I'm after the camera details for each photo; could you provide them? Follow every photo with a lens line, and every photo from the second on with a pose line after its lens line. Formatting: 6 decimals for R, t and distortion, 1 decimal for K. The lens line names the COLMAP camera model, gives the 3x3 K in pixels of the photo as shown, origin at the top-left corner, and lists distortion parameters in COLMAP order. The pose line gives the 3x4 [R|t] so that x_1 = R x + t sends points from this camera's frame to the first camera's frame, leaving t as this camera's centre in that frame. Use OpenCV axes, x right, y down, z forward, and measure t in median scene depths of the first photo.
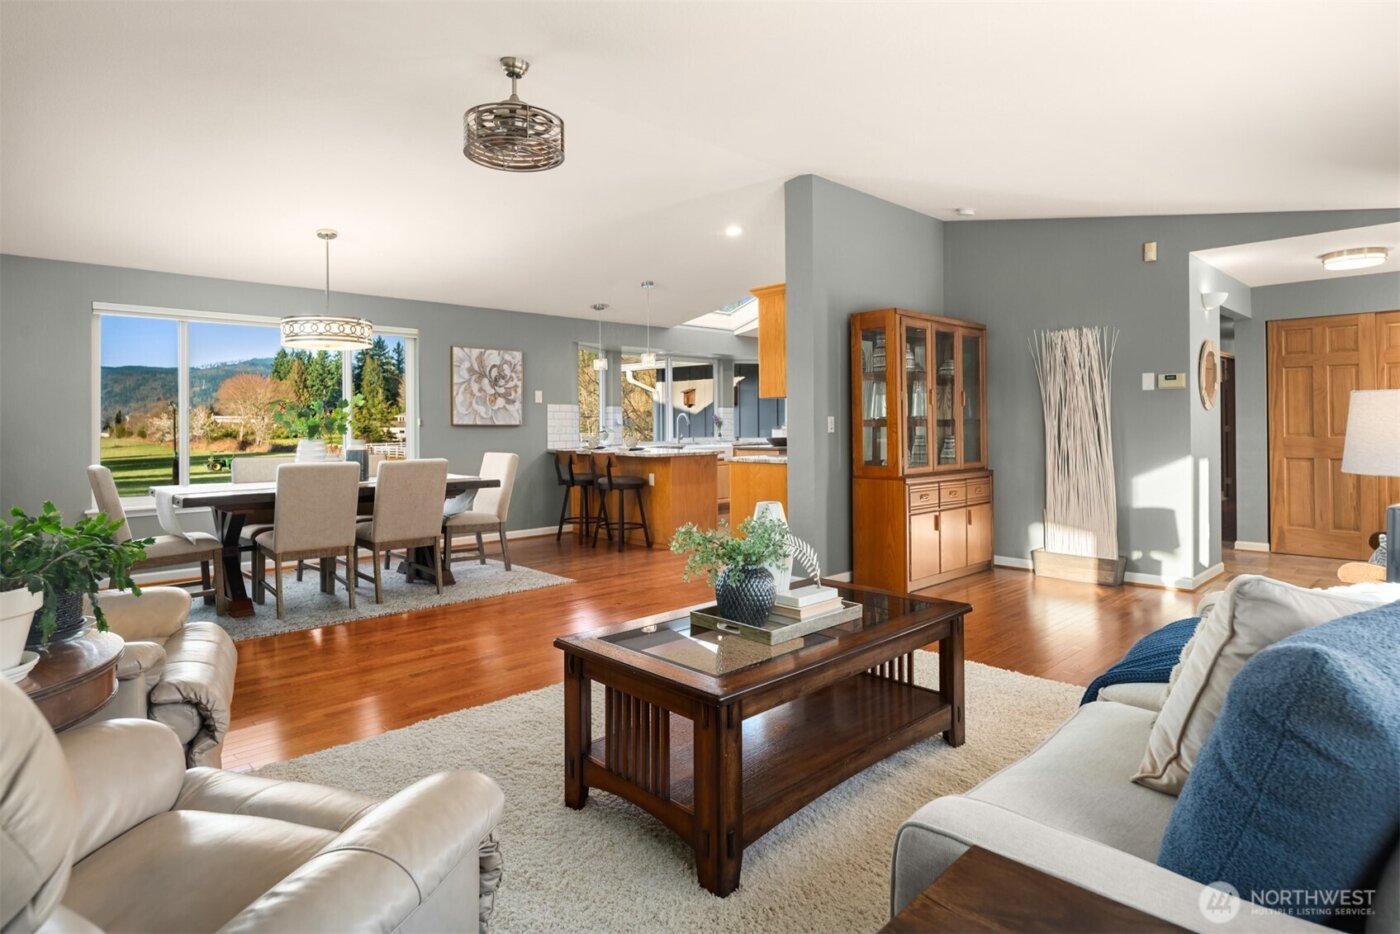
lens RADIAL K [[763.0, 0, 693.7], [0, 763.0, 418.2], [0, 0, 1]] dist [0.001735, 0.000299]
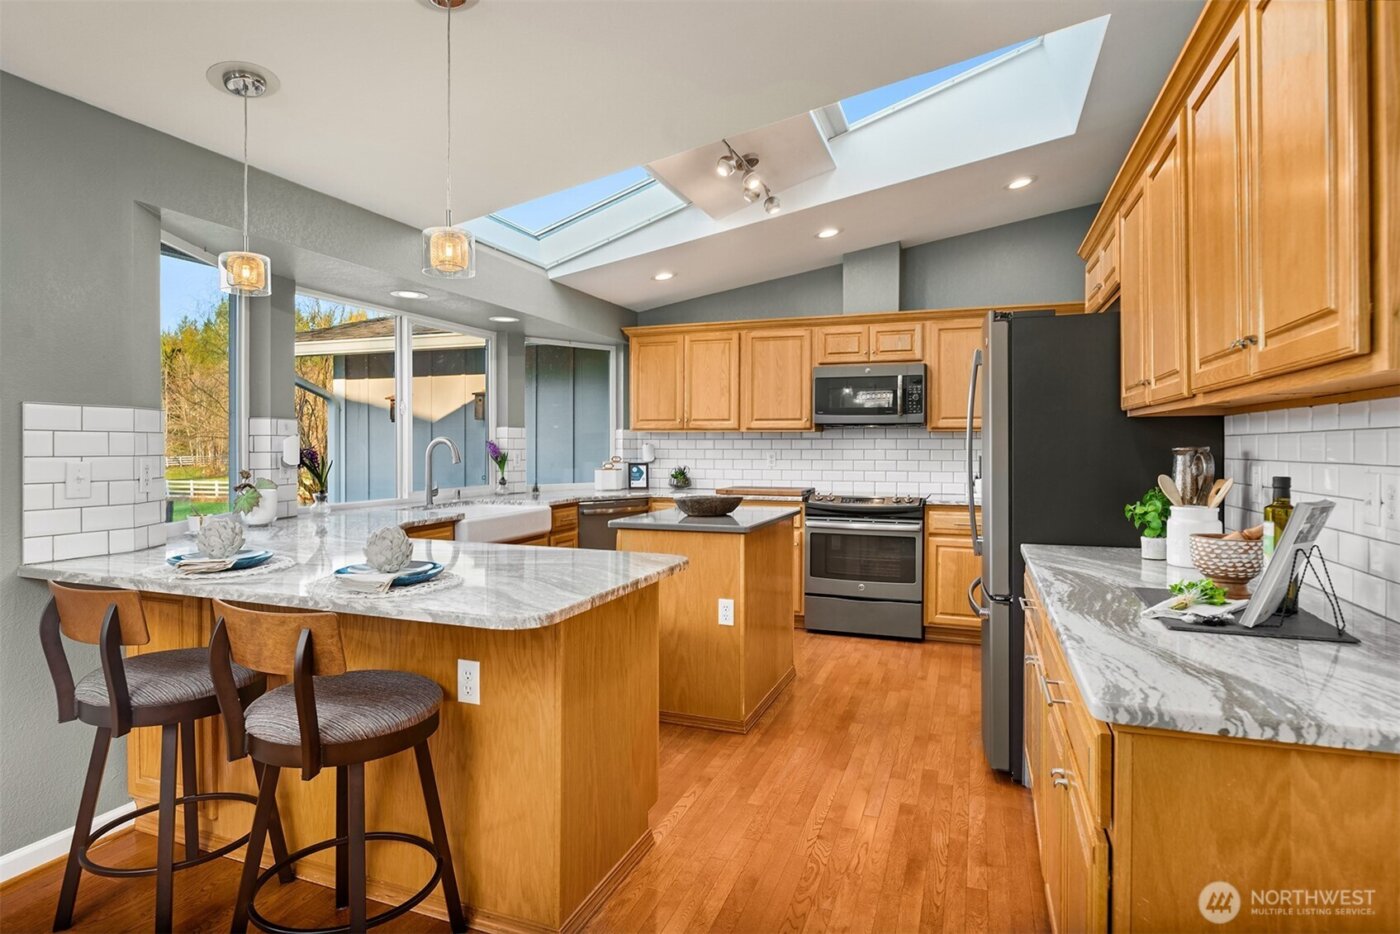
lens RADIAL K [[758.5, 0, 680.2], [0, 758.5, 448.1], [0, 0, 1]] dist [0.014360, -0.001209]
pose [[0.907690, 0.006453, 0.419592, -0.096122], [-0.010368, 0.999921, 0.007052, -0.006663], [-0.419514, -0.010752, 0.907685, 0.676676]]
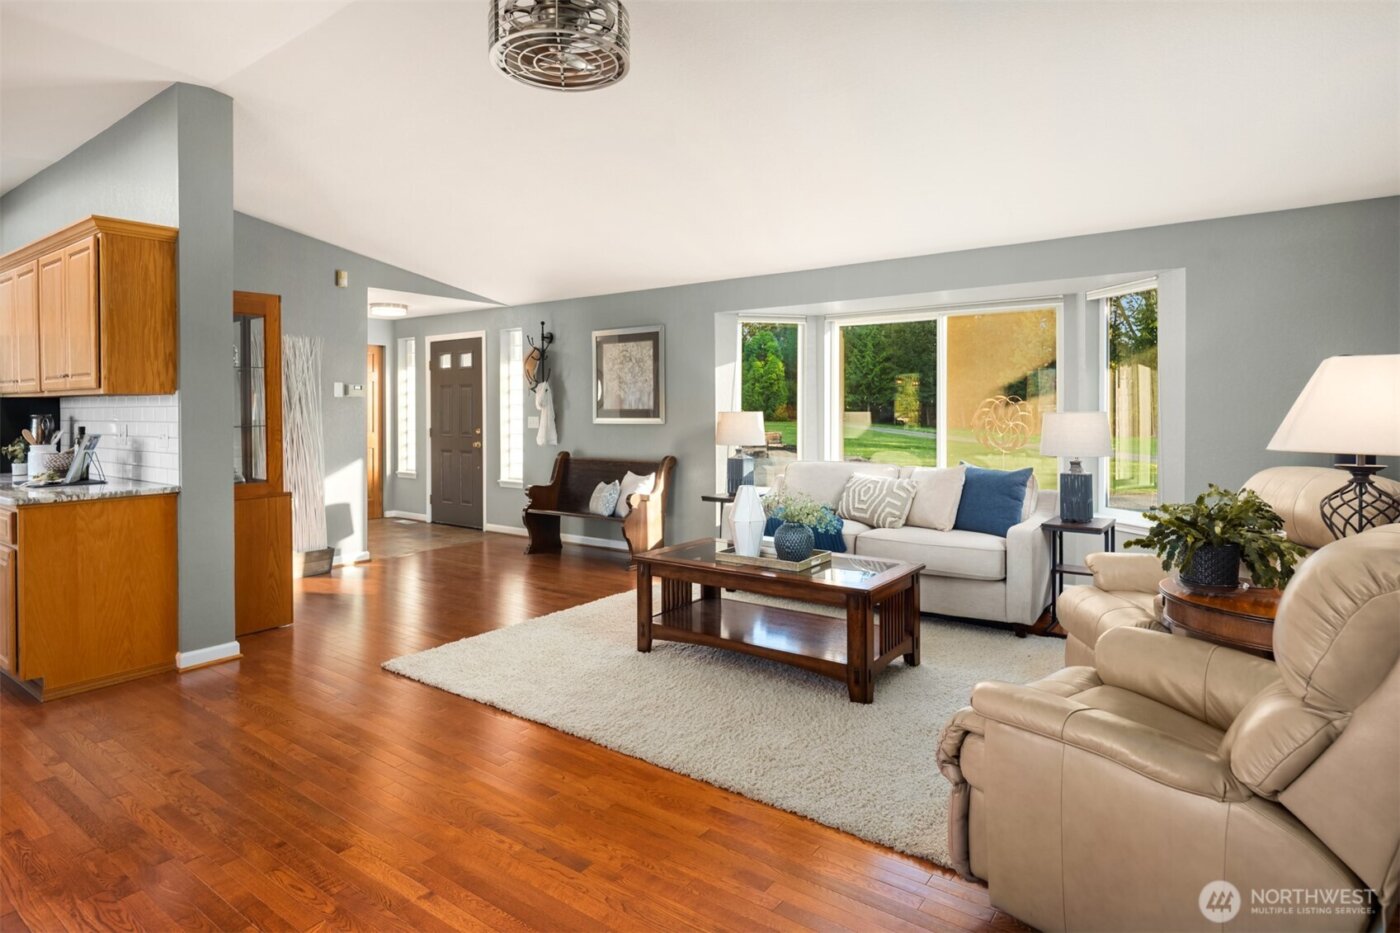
lens RADIAL K [[763.0, 0, 693.7], [0, 763.0, 417.7], [0, 0, 1]] dist [0.001735, 0.000299]
pose [[-0.164407, -0.004230, 0.986384, -0.448657], [-0.004331, 0.999984, 0.003566, -0.008591], [-0.986383, -0.003686, -0.164423, 0.467228]]
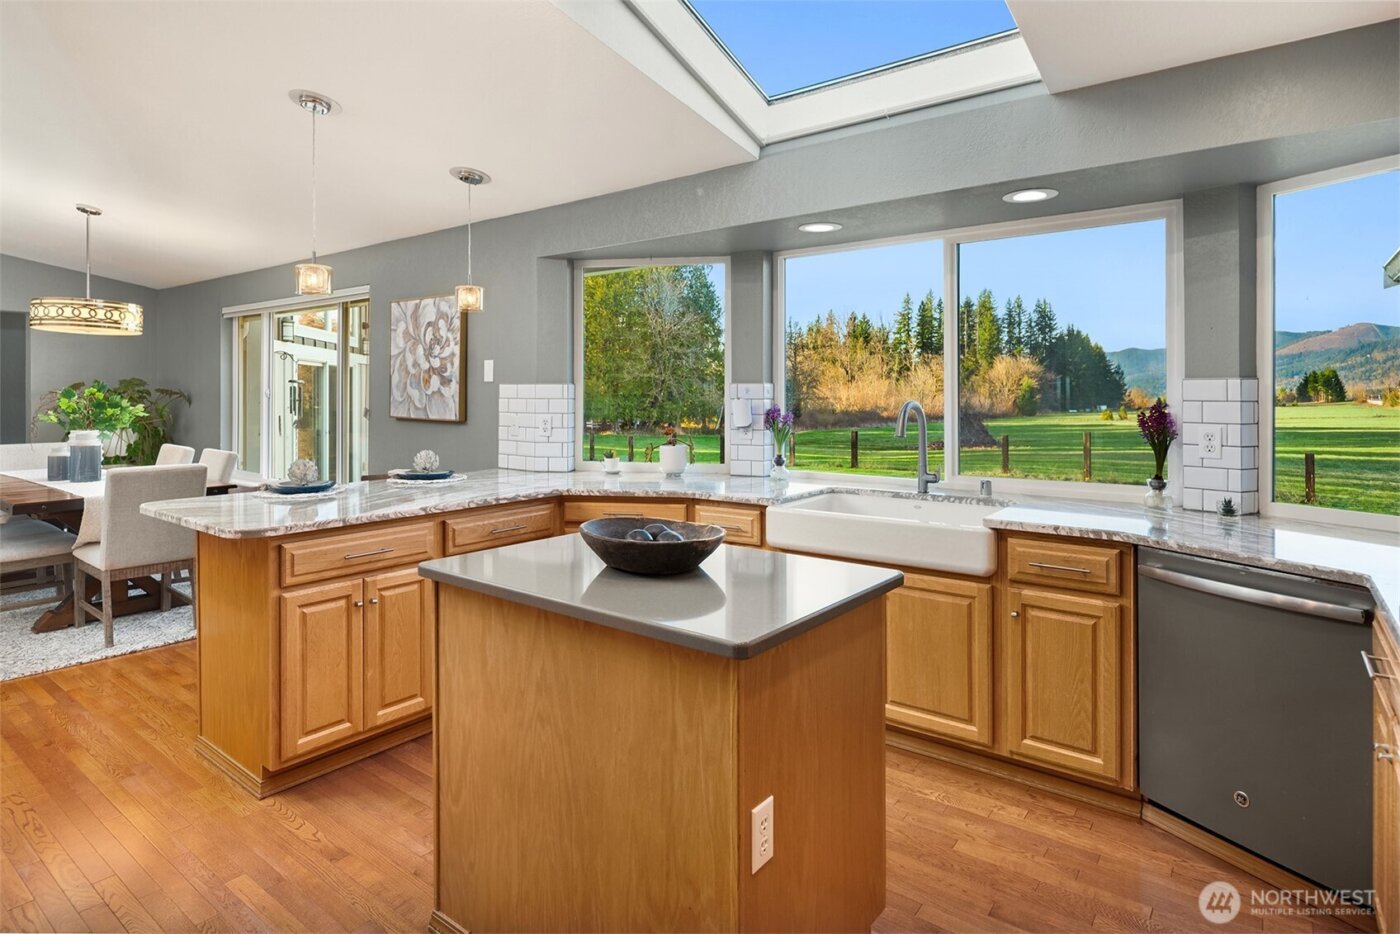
lens RADIAL K [[765.2, 0, 697.1], [0, 765.2, 381.8], [0, 0, 1]] dist [0.003957, -0.001732]
pose [[0.152738, -0.008025, -0.988234, 0.374035], [0.004380, 0.999963, -0.007443, -0.016087], [0.988257, -0.003192, 0.152768, 1.097952]]
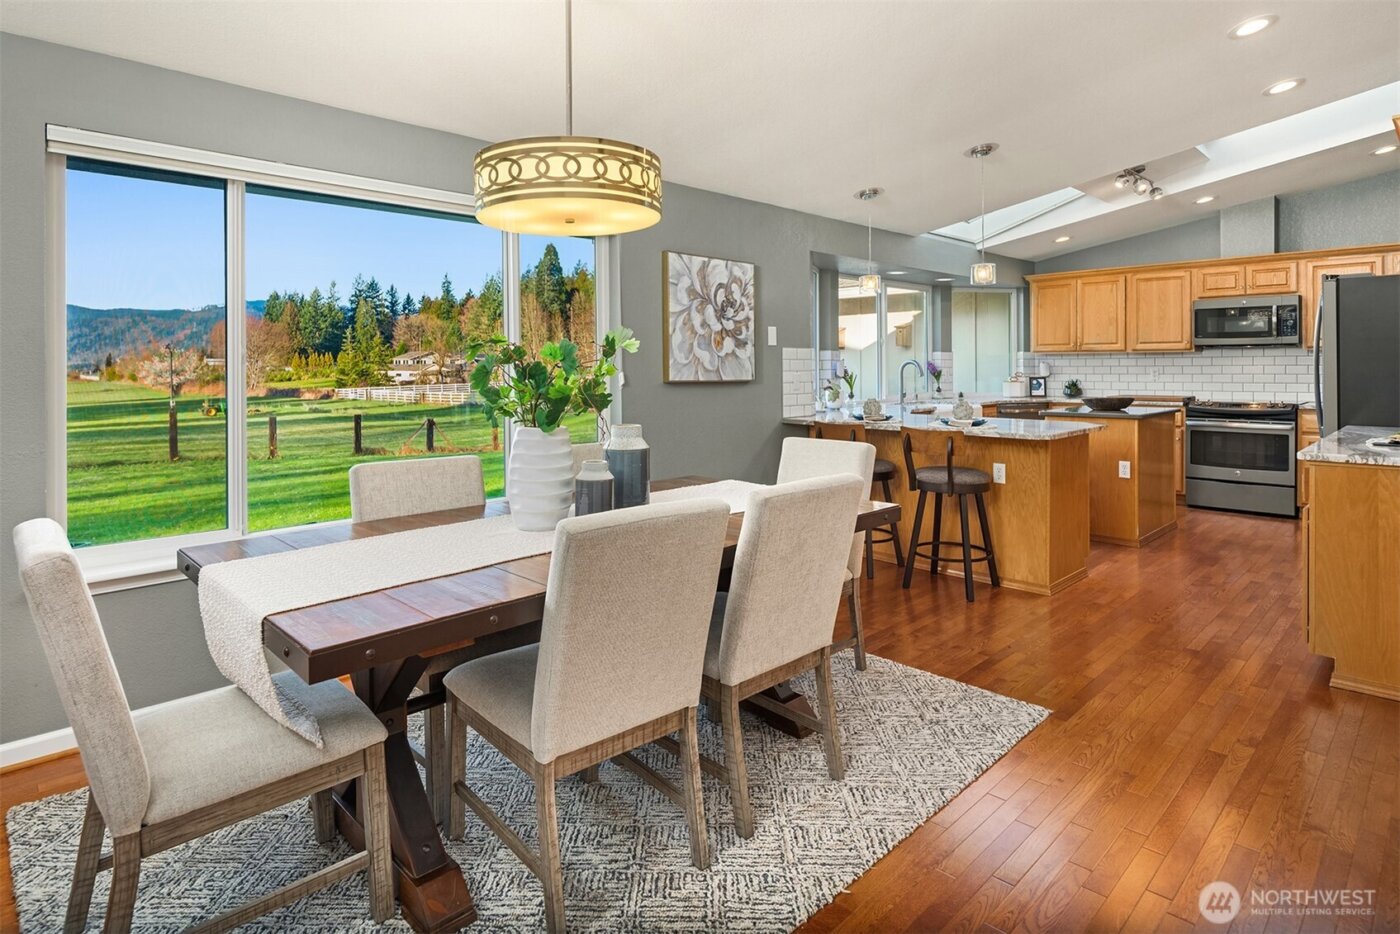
lens RADIAL K [[757.8, 0, 691.6], [0, 757.8, 368.5], [0, 0, 1]] dist [-0.000728, -0.001226]
pose [[0.999944, -0.000548, 0.010528, -0.285730], [0.000439, 0.999946, 0.010344, -0.007890], [-0.010533, -0.010339, 0.999891, 0.382946]]
